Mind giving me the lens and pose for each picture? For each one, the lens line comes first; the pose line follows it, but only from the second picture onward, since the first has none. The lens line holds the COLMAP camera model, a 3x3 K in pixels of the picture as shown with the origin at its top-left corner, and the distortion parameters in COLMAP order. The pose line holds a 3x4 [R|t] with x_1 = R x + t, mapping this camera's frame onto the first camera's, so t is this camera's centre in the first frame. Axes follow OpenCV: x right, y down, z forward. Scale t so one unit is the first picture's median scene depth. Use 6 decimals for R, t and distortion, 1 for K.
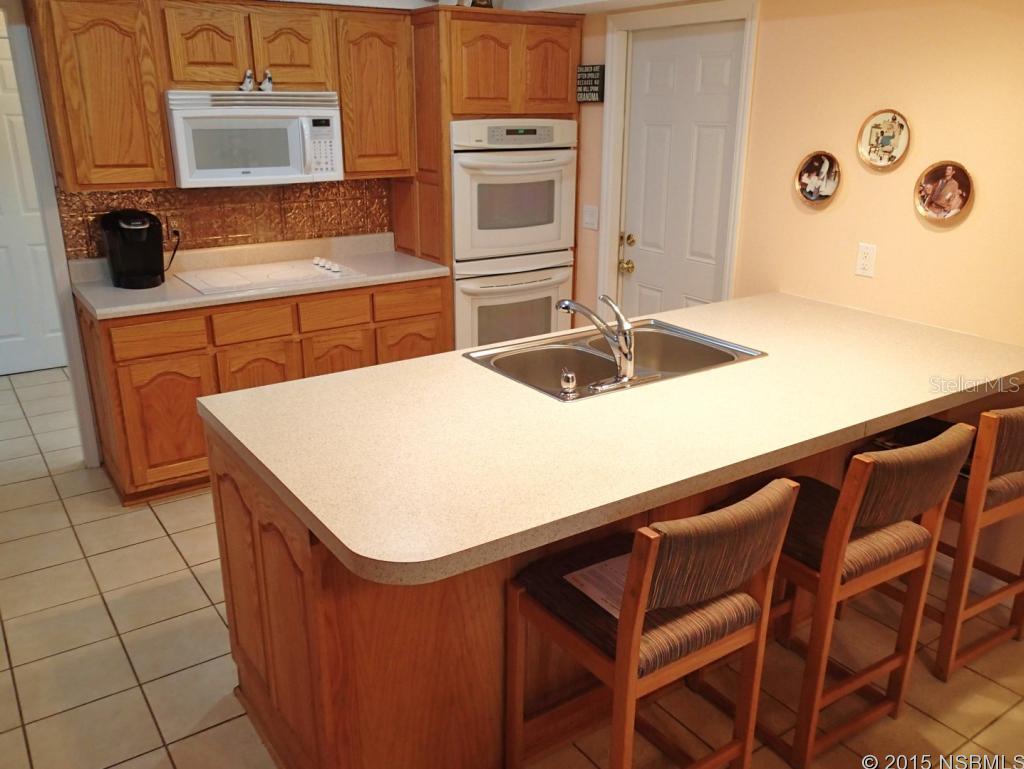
lens RADIAL K [[839.4, 0, 512.0], [0, 839.4, 384.5], [0, 0, 1]] dist [0.023512, -0.004166]
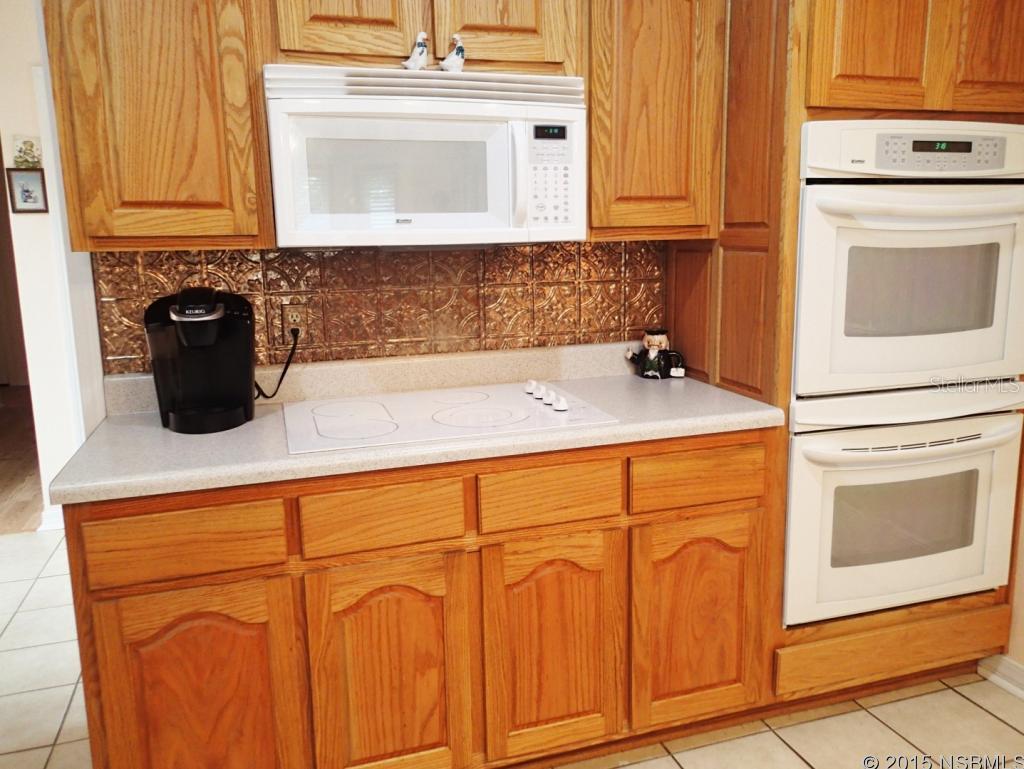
lens RADIAL K [[794.0, 0, 523.4], [0, 794.0, 372.8], [0, 0, 1]] dist [0.016159, 0.000423]
pose [[0.958437, 0.030623, -0.283655, -0.095407], [-0.071285, 0.988393, -0.134158, -0.092206], [0.276254, 0.148803, 0.949495, 0.537768]]
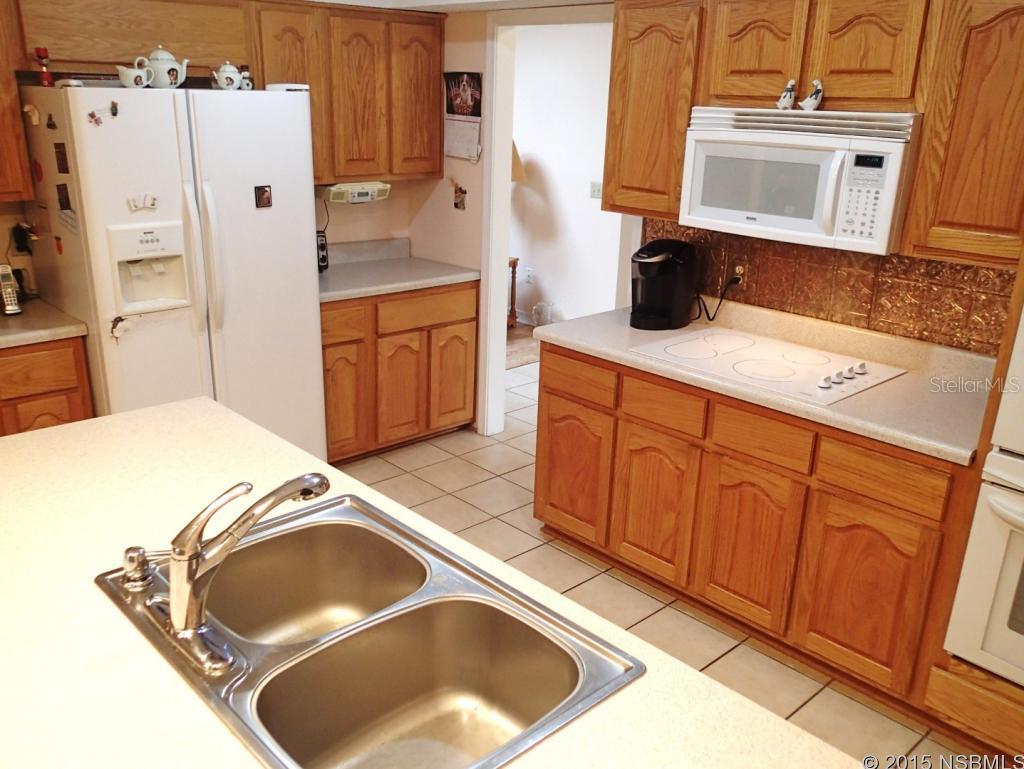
lens RADIAL K [[886.9, 0, 513.9], [0, 886.9, 408.6], [0, 0, 1]] dist [0.002863, 0.011289]
pose [[0.149025, 0.334740, -0.930452, 0.411733], [-0.339707, 0.901020, 0.269743, -0.229837], [0.928650, 0.275883, 0.247988, 0.630832]]
